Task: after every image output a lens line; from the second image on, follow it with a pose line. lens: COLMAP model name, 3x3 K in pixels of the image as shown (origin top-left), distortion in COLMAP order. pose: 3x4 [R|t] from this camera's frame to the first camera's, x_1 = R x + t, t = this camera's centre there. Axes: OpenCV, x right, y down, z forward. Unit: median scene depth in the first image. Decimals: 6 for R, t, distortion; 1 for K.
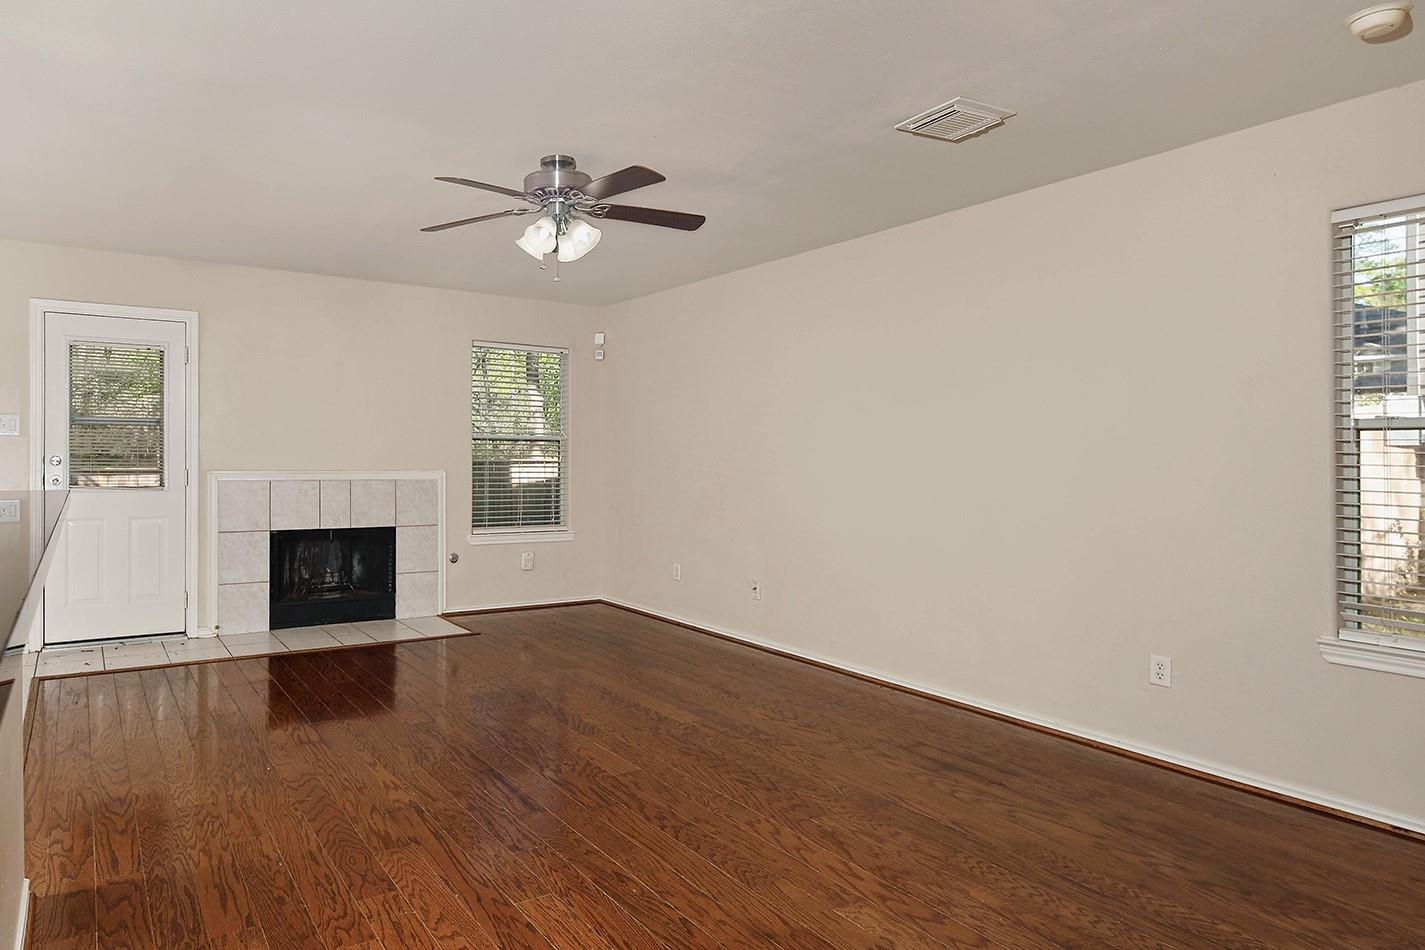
lens RADIAL K [[723.8, 0, 712.8], [0, 723.8, 453.5], [0, 0, 1]] dist [0.025228, 0.000263]
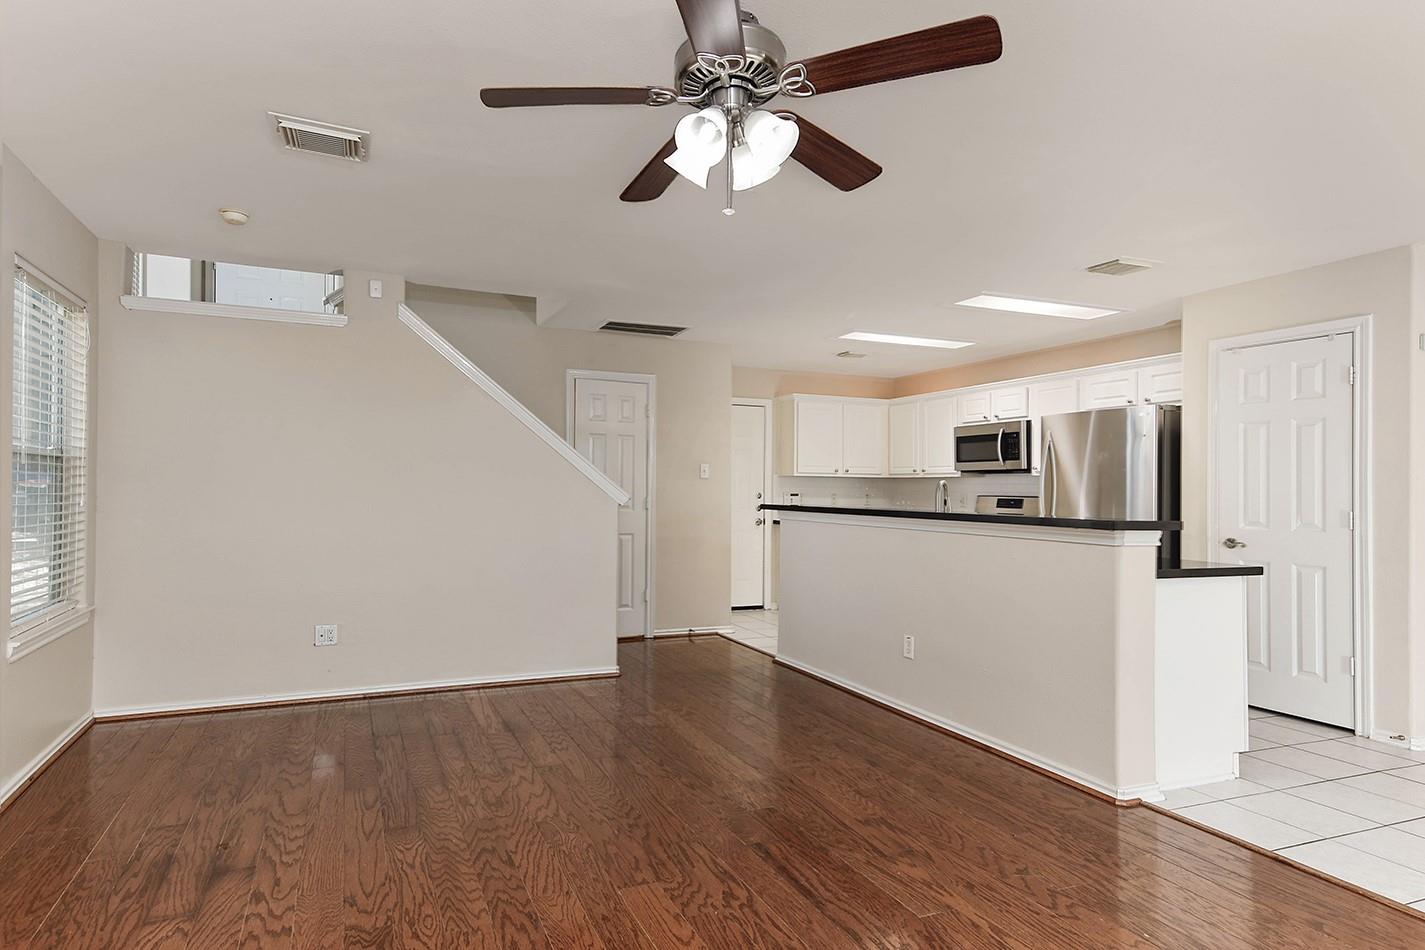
lens RADIAL K [[769.3, 0, 712.5], [0, 769.3, 475.0], [0, 0, 1]] dist [-0.002705, -0.000151]
pose [[-0.960918, -0.012348, 0.276558, -0.248229], [-0.016935, 0.999756, -0.014204, 0.015996], [-0.276315, -0.018333, -0.960892, 1.071960]]
